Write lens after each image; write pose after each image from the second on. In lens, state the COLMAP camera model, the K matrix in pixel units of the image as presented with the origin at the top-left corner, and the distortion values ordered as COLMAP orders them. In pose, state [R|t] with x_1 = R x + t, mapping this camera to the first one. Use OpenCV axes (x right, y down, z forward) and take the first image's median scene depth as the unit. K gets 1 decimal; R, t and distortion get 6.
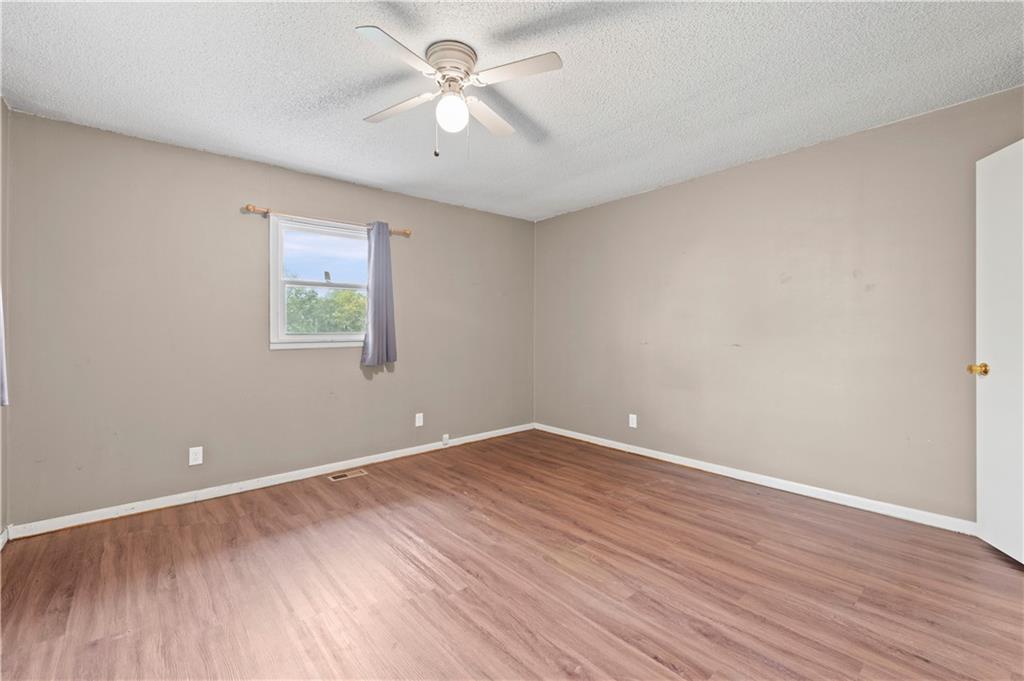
lens RADIAL K [[443.5, 0, 515.2], [0, 443.5, 331.0], [0, 0, 1]] dist [0.006192, -0.000151]
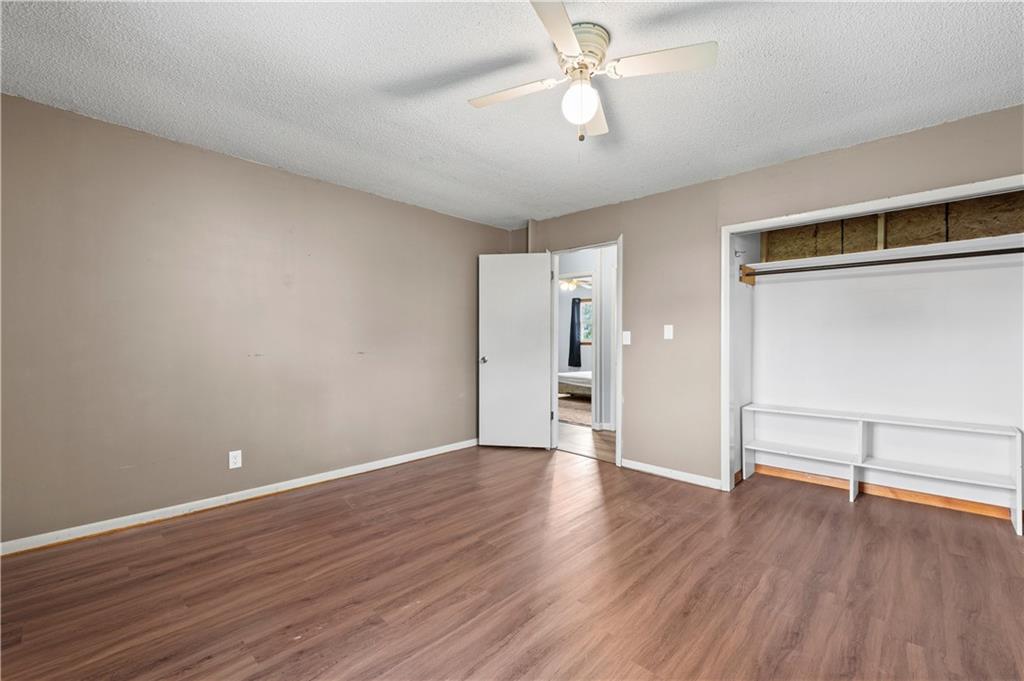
lens RADIAL K [[438.4, 0, 508.1], [0, 438.4, 342.4], [0, 0, 1]] dist [0.010097, 0.000024]
pose [[-0.102373, -0.005329, 0.994732, -0.680294], [-0.003767, 0.999981, 0.004969, -0.000977], [-0.994739, -0.003239, -0.102392, 0.806648]]
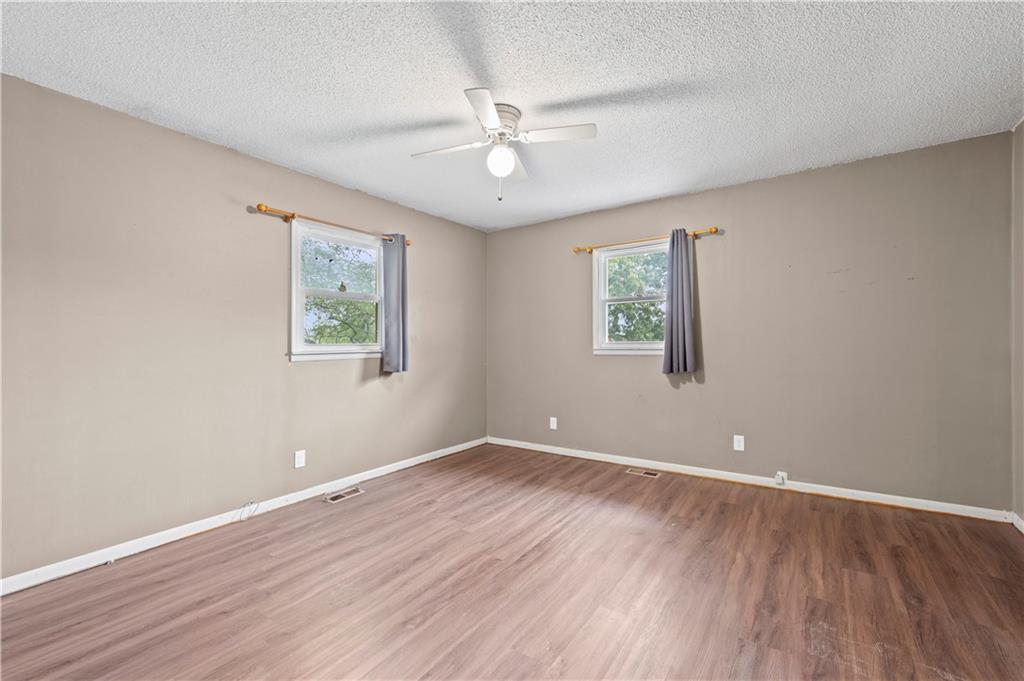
lens RADIAL K [[438.4, 0, 508.1], [0, 438.4, 342.4], [0, 0, 1]] dist [0.010097, 0.000024]
pose [[0.250610, 0.009291, -0.968044, 0.655515], [0.005017, 0.999928, 0.010896, -0.009418], [0.968075, -0.007587, 0.250545, 0.466634]]
